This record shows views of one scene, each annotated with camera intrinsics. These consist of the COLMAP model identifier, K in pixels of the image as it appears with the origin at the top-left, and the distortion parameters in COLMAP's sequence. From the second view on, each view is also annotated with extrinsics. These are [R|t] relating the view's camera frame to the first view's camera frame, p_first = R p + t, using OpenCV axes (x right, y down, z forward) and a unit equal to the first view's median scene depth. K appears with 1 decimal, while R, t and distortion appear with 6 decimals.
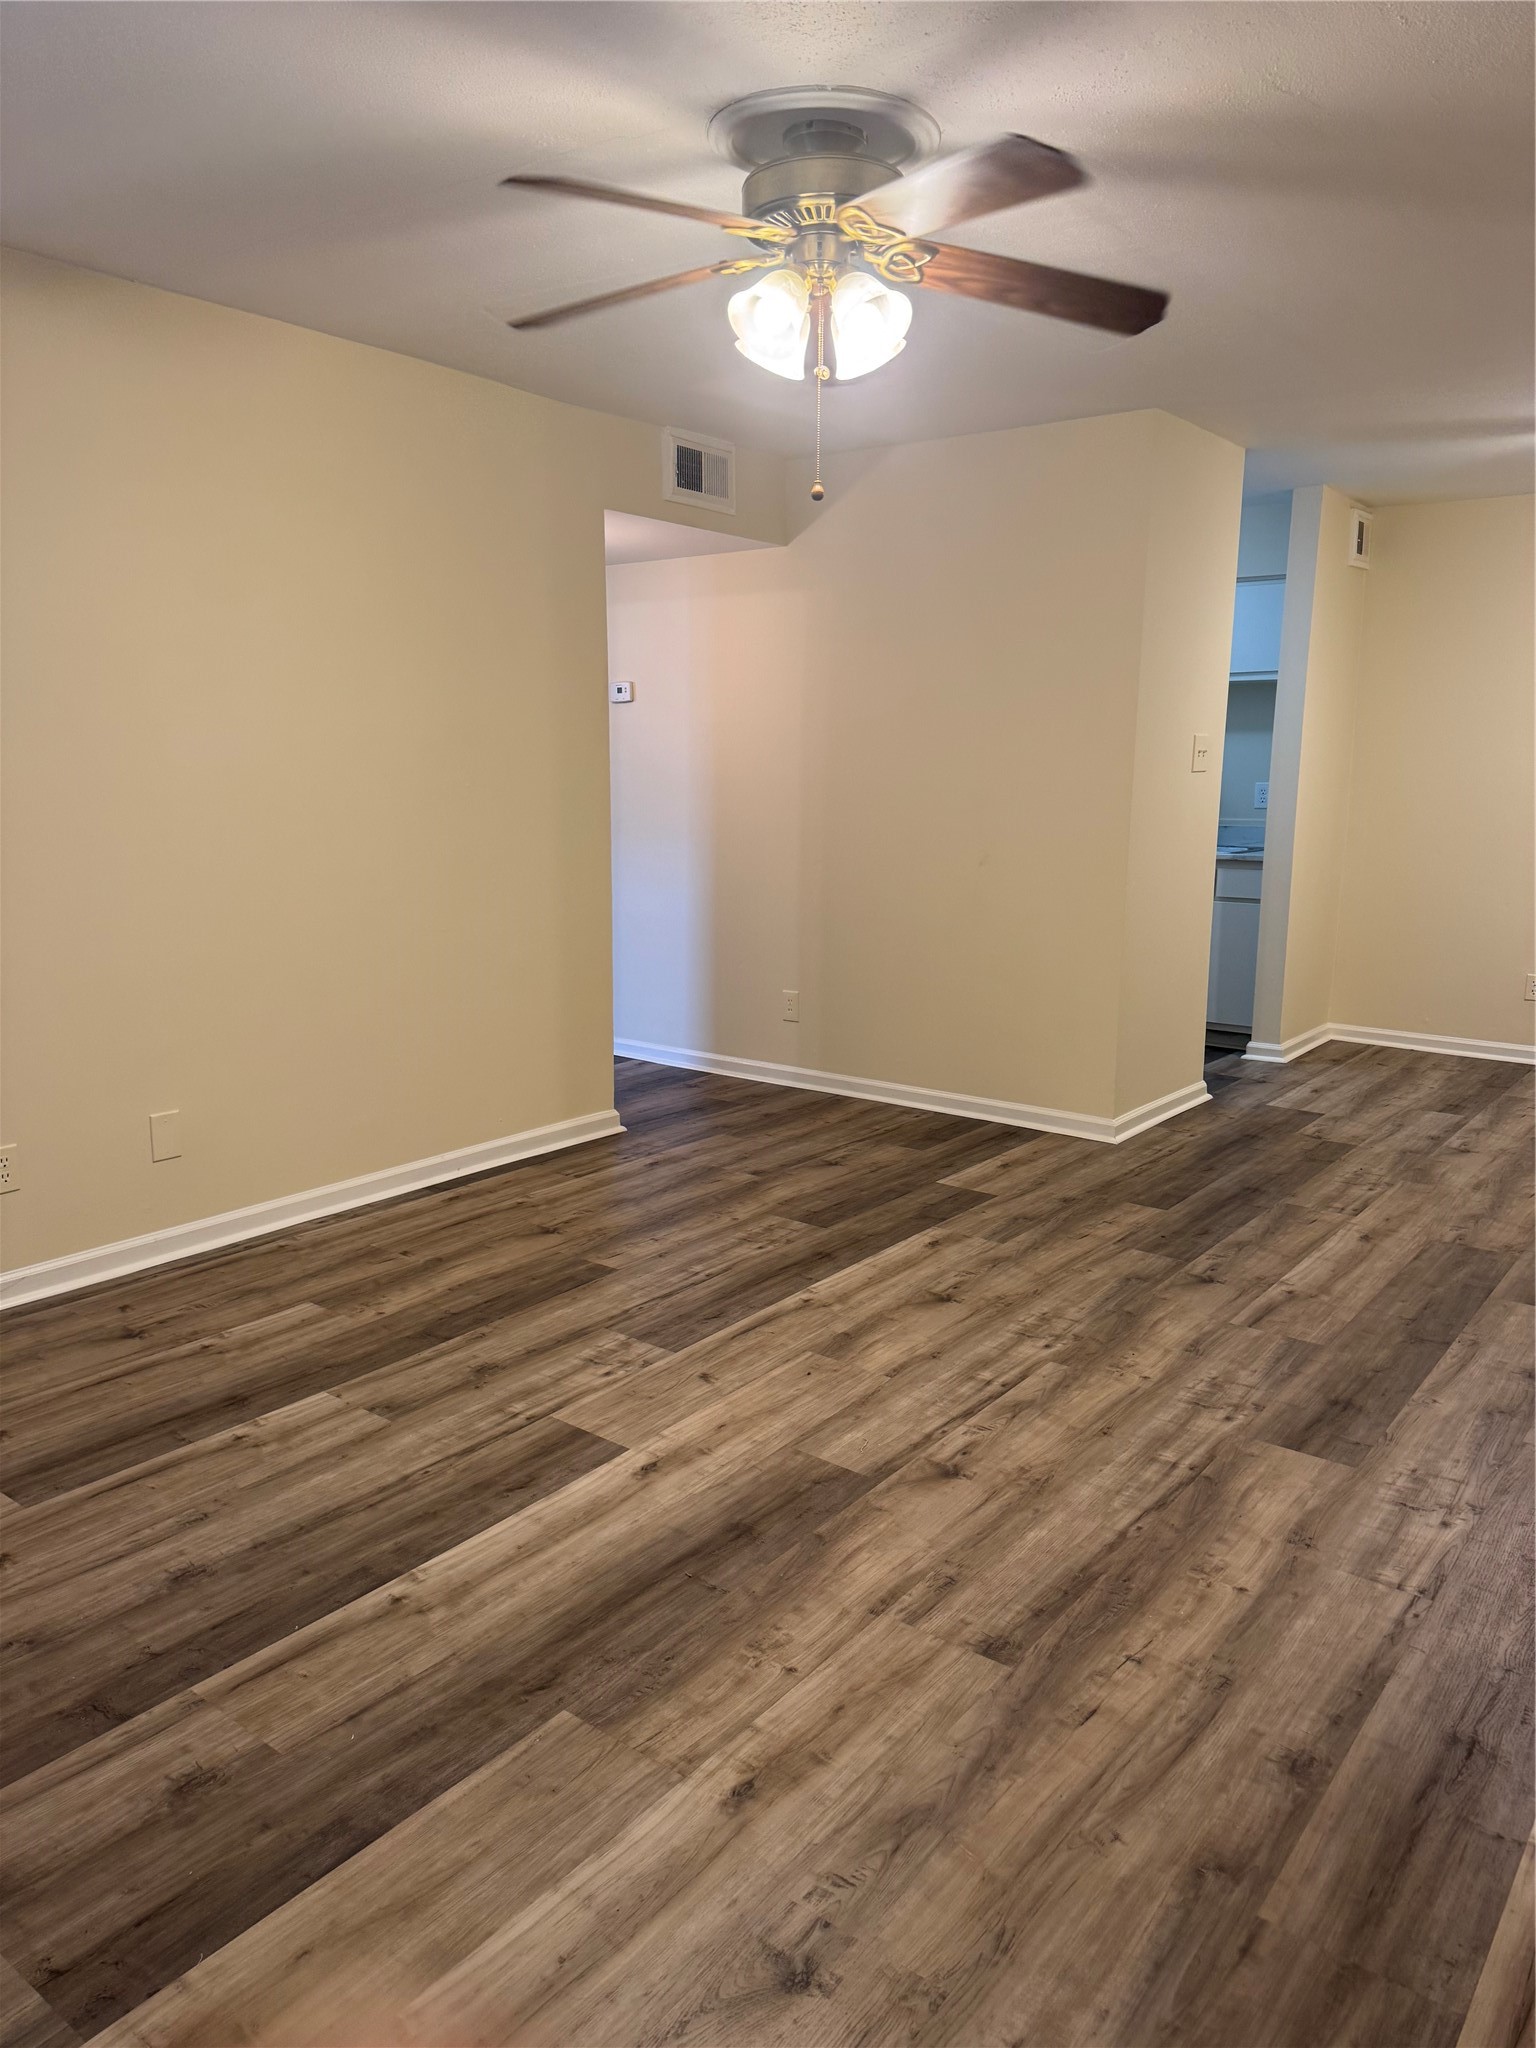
lens RADIAL K [[1437.7, 0, 768.0], [0, 1437.7, 1024.0], [0, 0, 1]] dist [0.142577, -0.230952]
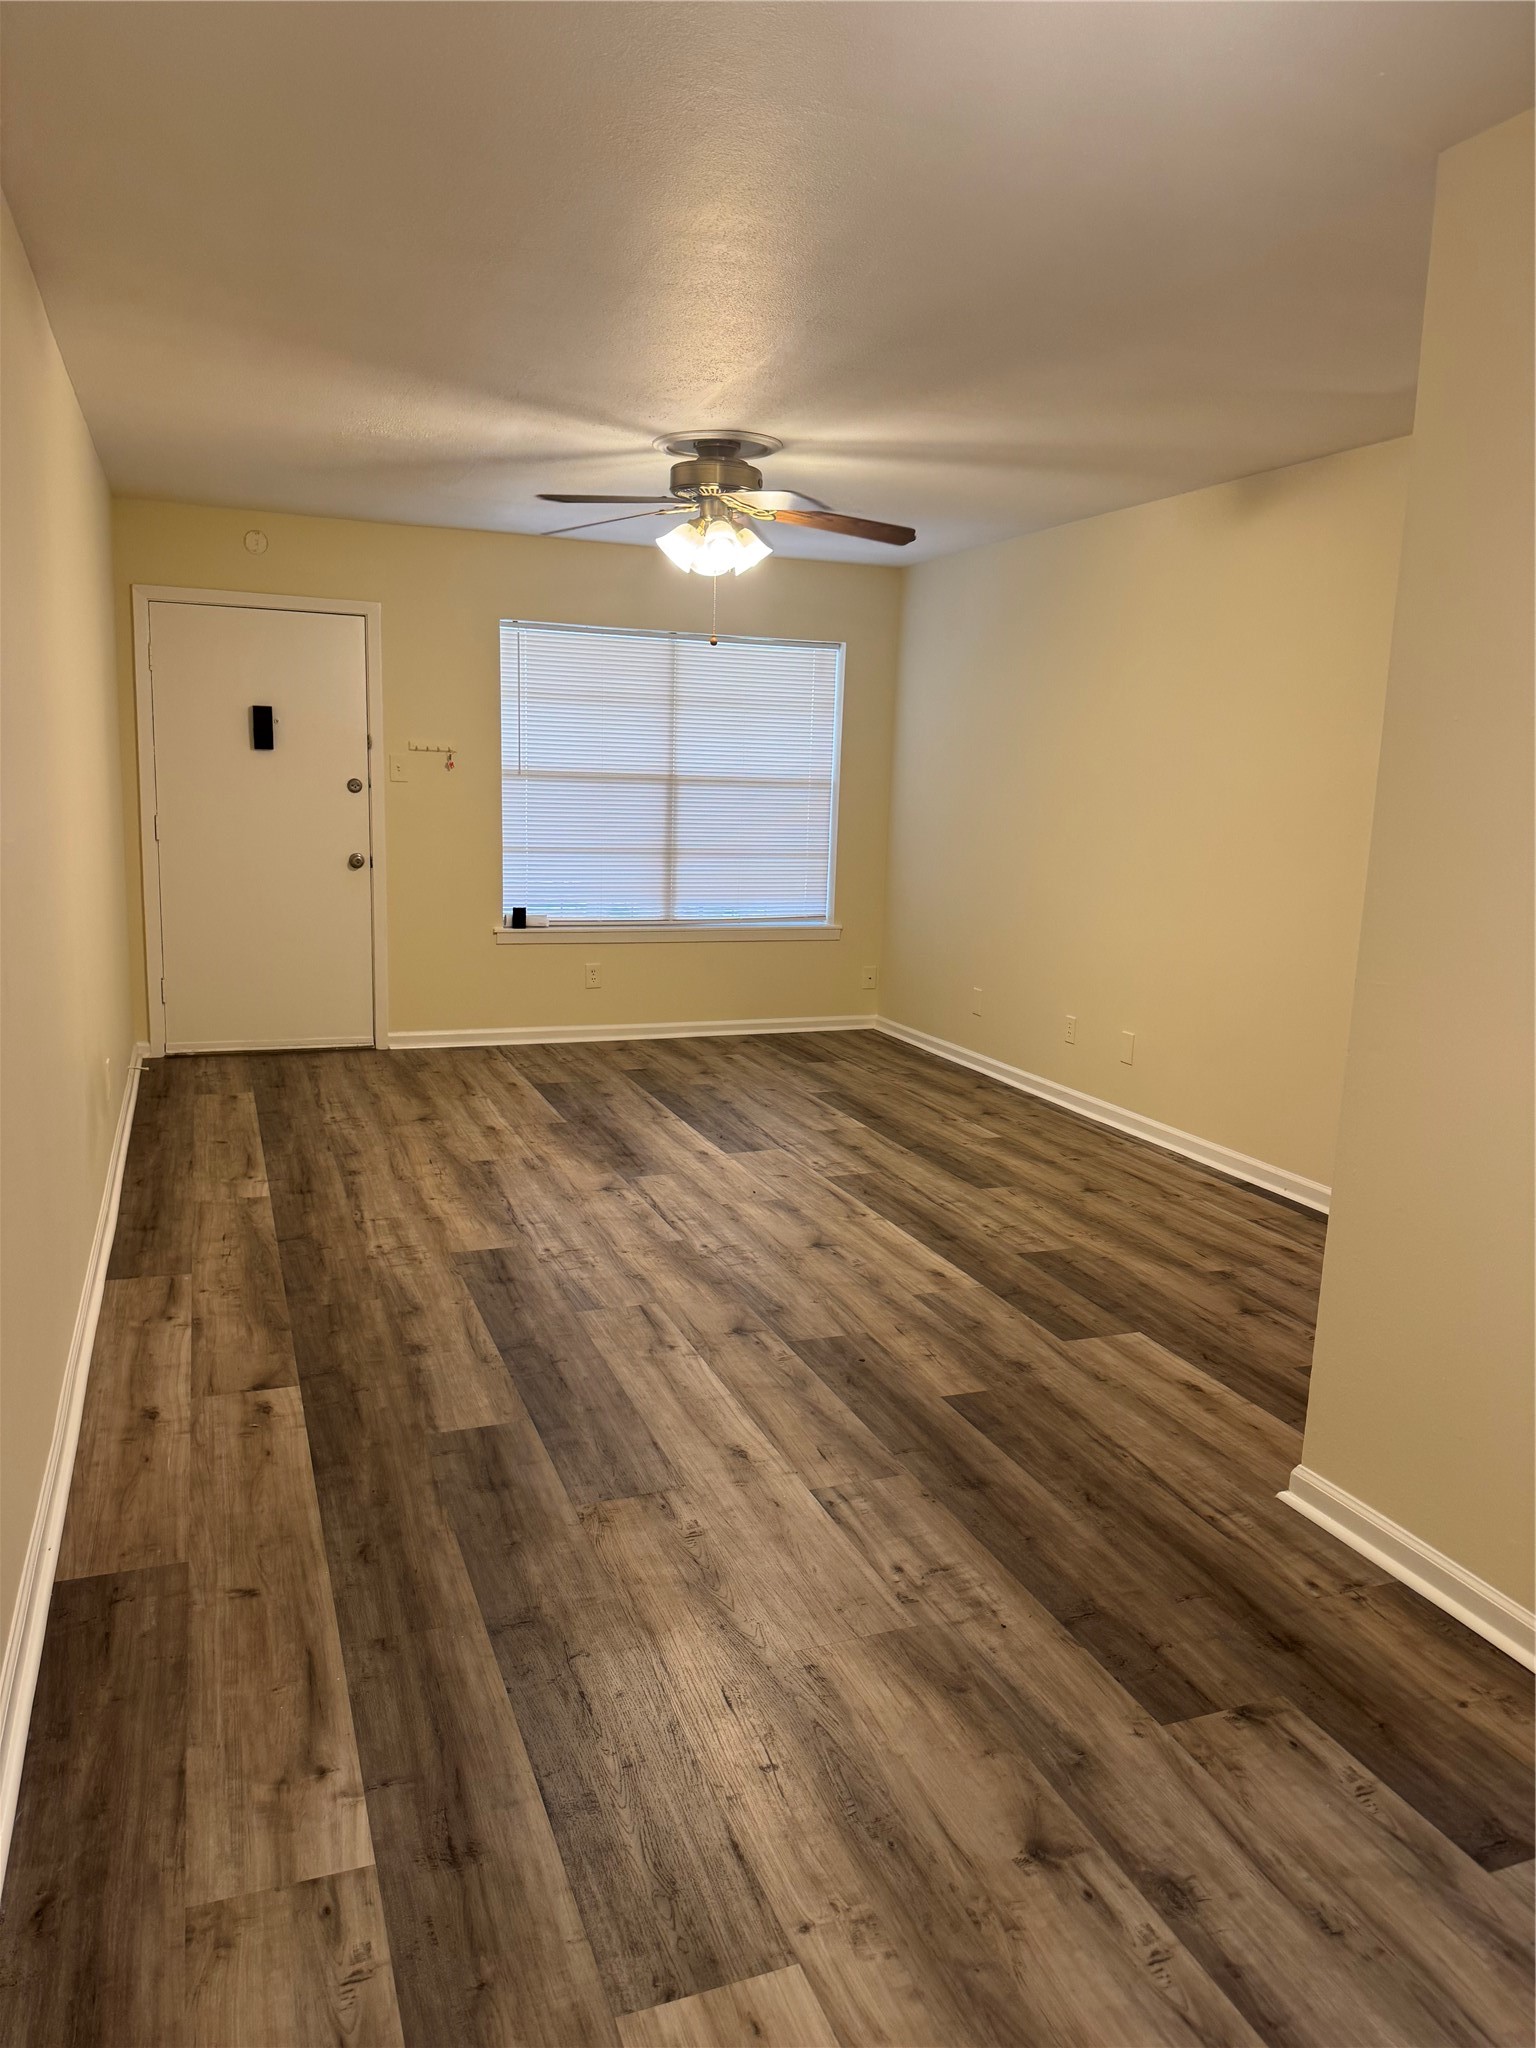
lens RADIAL K [[1431.6, 0, 761.9], [0, 1431.6, 1016.7], [0, 0, 1]] dist [0.171470, -0.261769]
pose [[-0.526325, 0.119911, -0.841786, 1.074293], [-0.187922, 0.949120, 0.252698, -0.269132], [0.829257, 0.291191, -0.477012, 1.404674]]
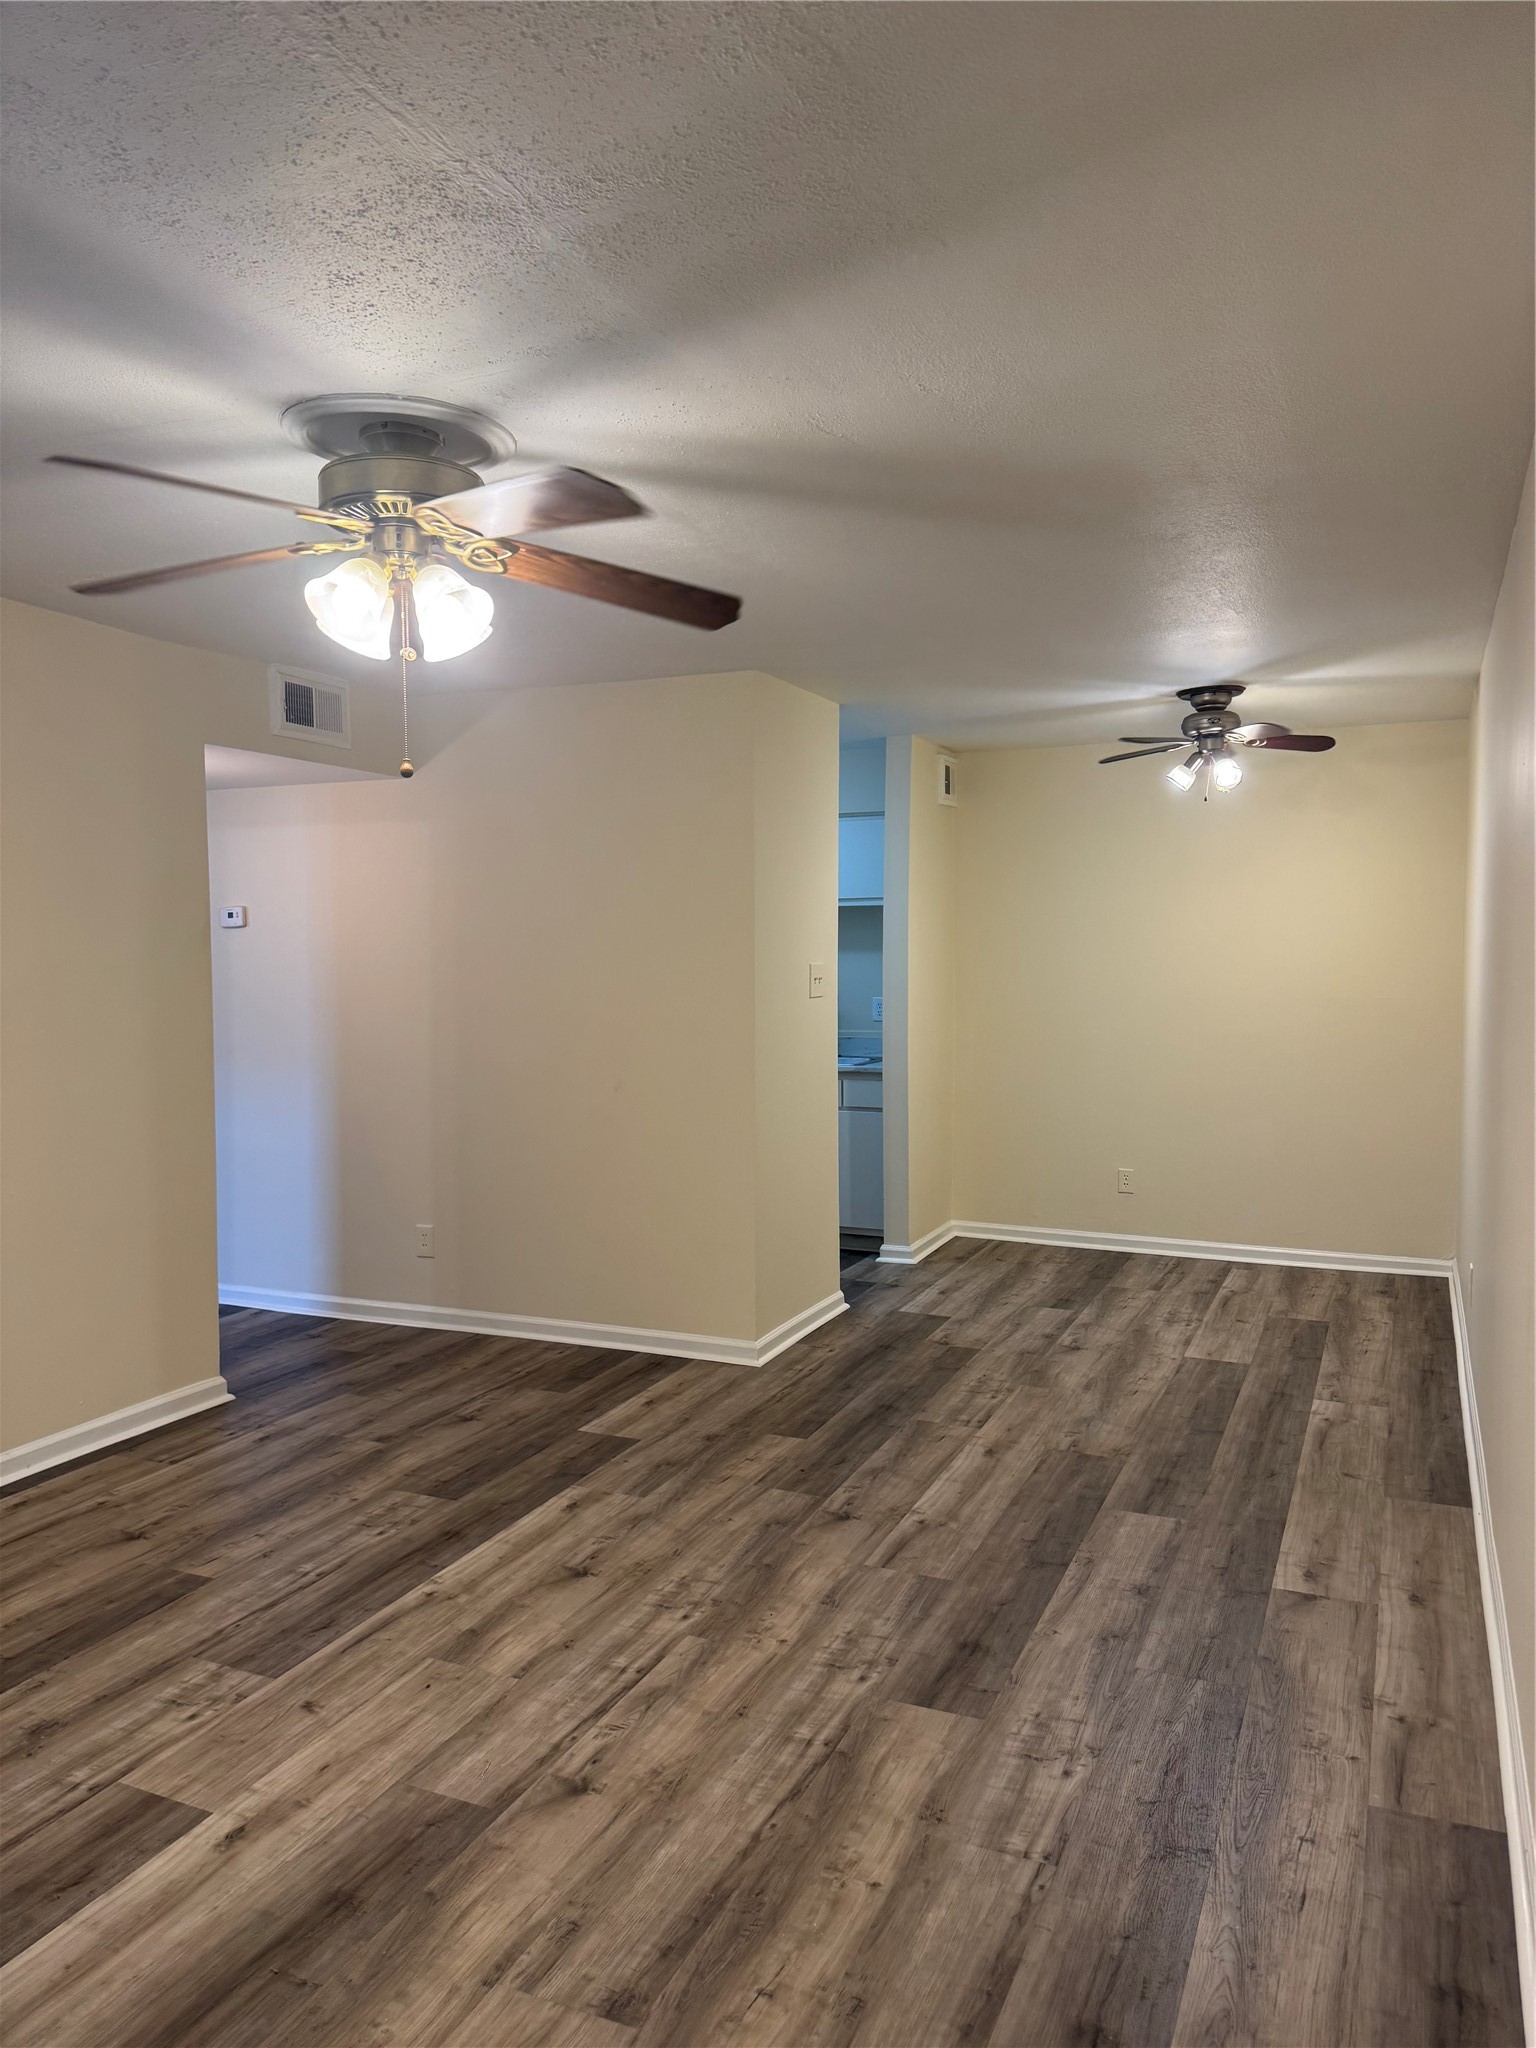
lens RADIAL K [[1441.1, 0, 773.2], [0, 1441.1, 1026.5], [0, 0, 1]] dist [0.088713, -0.118024]
pose [[0.971789, -0.025482, 0.234472, 0.028896], [0.054961, 0.991243, -0.120066, -0.040358], [-0.229359, 0.129566, 0.964680, 0.006390]]
